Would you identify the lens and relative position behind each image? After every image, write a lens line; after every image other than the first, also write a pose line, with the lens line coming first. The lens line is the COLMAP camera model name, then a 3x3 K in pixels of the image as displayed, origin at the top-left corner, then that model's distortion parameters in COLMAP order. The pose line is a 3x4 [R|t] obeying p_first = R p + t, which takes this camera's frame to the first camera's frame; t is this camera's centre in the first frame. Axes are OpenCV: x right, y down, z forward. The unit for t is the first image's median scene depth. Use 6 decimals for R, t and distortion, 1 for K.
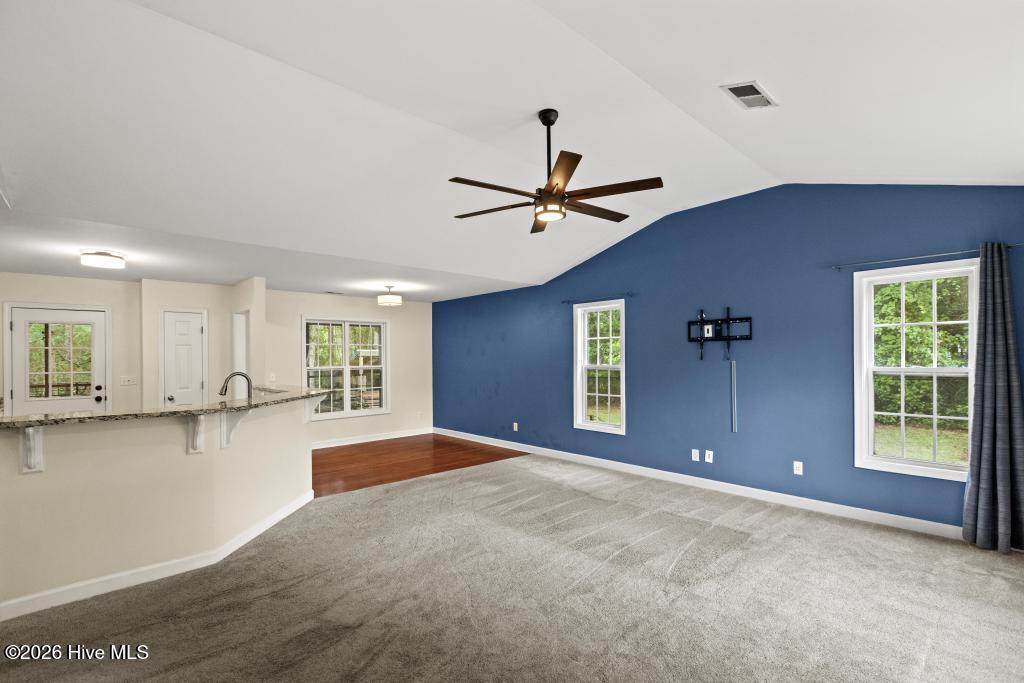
lens RADIAL K [[458.3, 0, 514.9], [0, 458.3, 355.9], [0, 0, 1]] dist [0.000725, -0.001702]
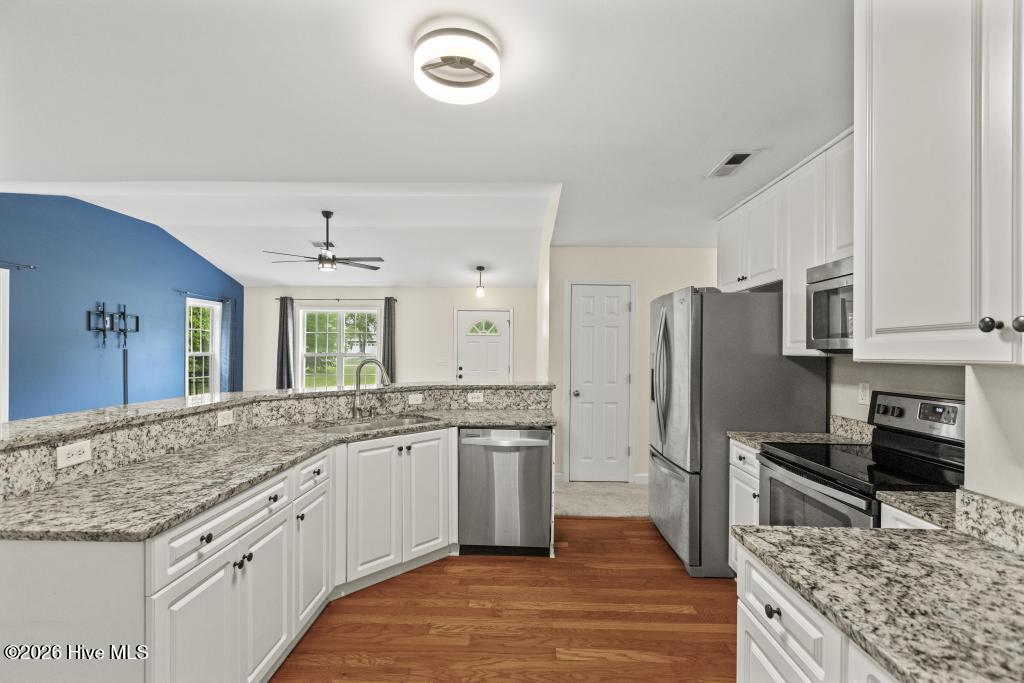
lens RADIAL K [[458.3, 0, 517.1], [0, 458.3, 346.1], [0, 0, 1]] dist [0.000725, -0.001702]
pose [[-0.721534, 0.010267, 0.692303, -1.091612], [0.001179, 0.999907, -0.013600, 0.020487], [-0.692378, -0.008997, -0.721479, 1.125167]]
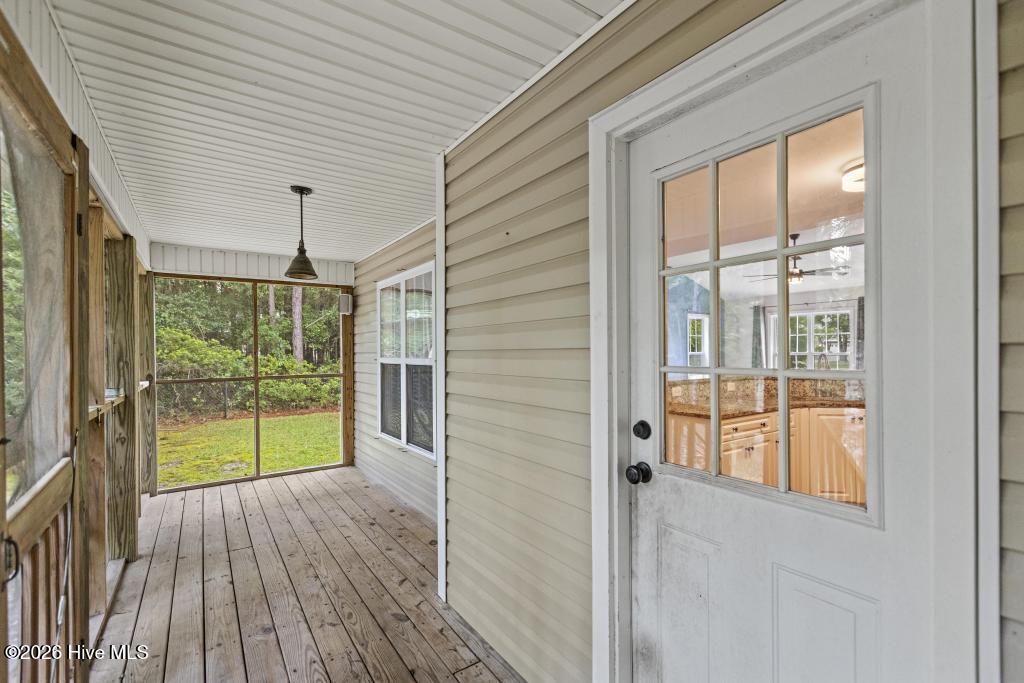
lens RADIAL K [[458.3, 0, 505.7], [0, 458.3, 349.0], [0, 0, 1]] dist [0.000725, -0.001702]
pose [[0.157260, 0.013047, 0.987471, -1.470019], [0.003835, 0.999897, -0.013821, 0.030632], [-0.987550, 0.005960, 0.157194, 1.280572]]
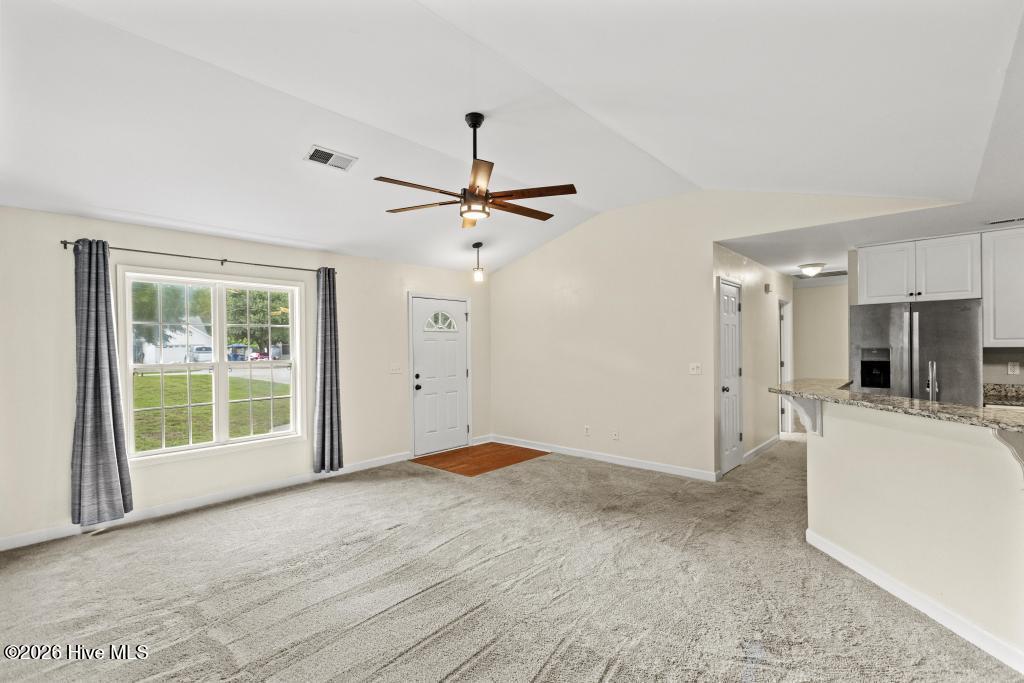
lens RADIAL K [[458.3, 0, 515.8], [0, 458.3, 344.7], [0, 0, 1]] dist [0.000725, -0.001702]
pose [[-0.996732, 0.021429, -0.077888, 0.045035], [0.021285, 0.999770, 0.002683, -0.002549], [0.077927, 0.001017, -0.996959, 1.298025]]
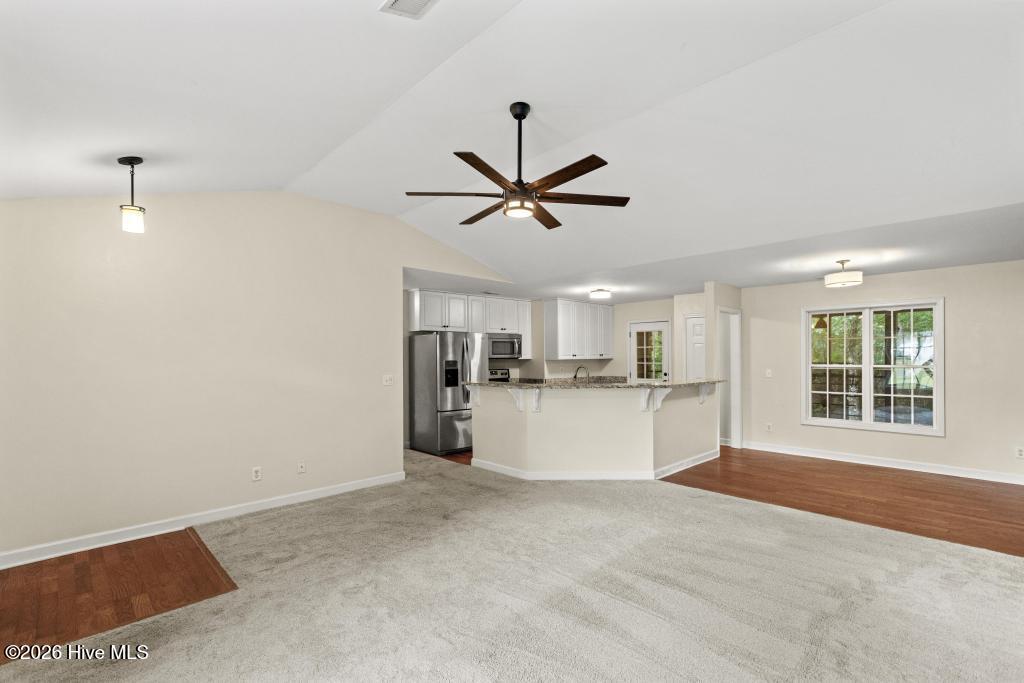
lens RADIAL K [[458.3, 0, 514.1], [0, 458.3, 350.7], [0, 0, 1]] dist [0.000725, -0.001702]
pose [[0.012044, -0.001513, -0.999926, 0.658636], [0.004346, 0.999989, -0.001461, -0.005858], [0.999918, -0.004328, 0.012050, 0.613369]]
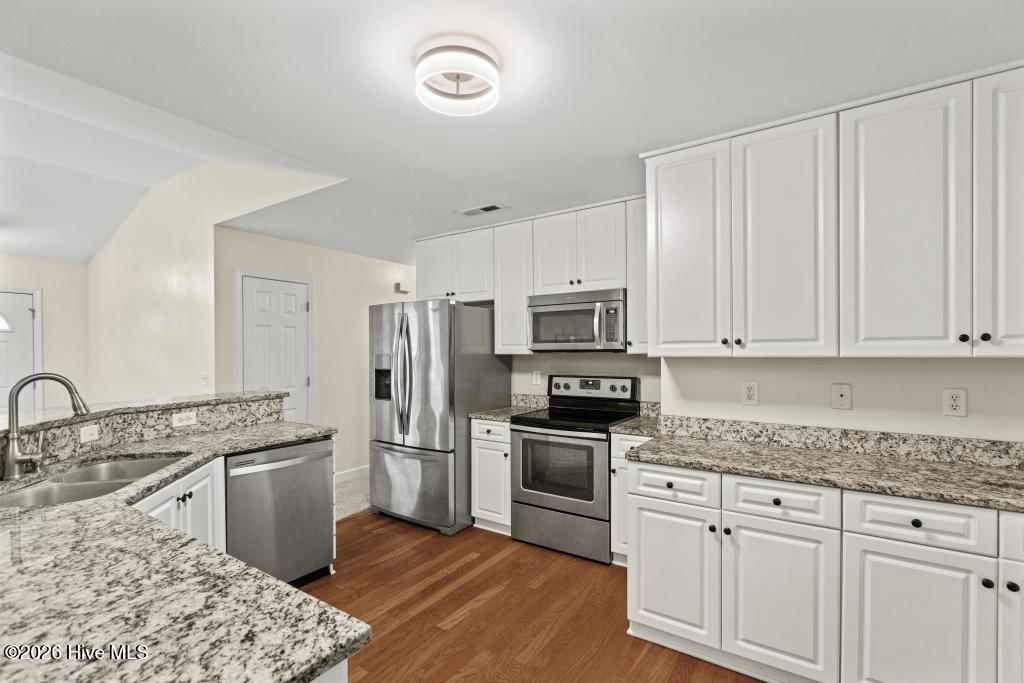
lens RADIAL K [[458.3, 0, 518.8], [0, 458.3, 350.7], [0, 0, 1]] dist [0.000725, -0.001702]
pose [[-0.970535, 0.015066, -0.240490, -0.781884], [0.013859, 0.999881, 0.006711, 0.013575], [0.240563, 0.003180, -0.970628, 1.267654]]
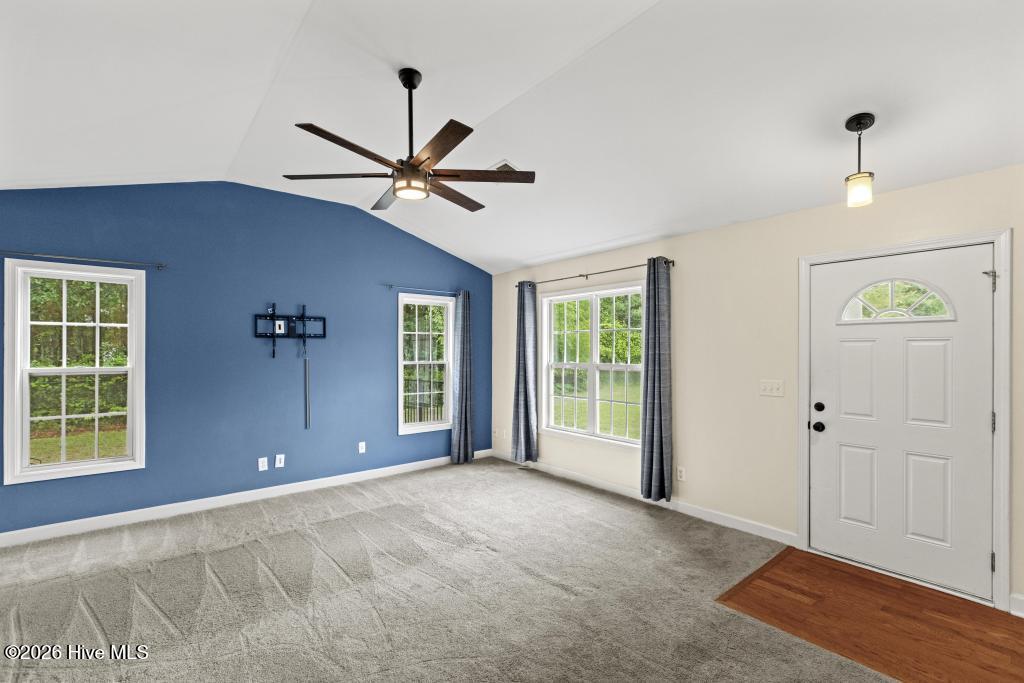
lens RADIAL K [[458.3, 0, 510.0], [0, 458.3, 348.4], [0, 0, 1]] dist [0.000725, -0.001702]
pose [[0.064030, 0.015158, 0.997833, -0.489129], [-0.000247, 0.999885, -0.015173, 0.003715], [-0.997948, 0.000725, 0.064026, 0.474624]]
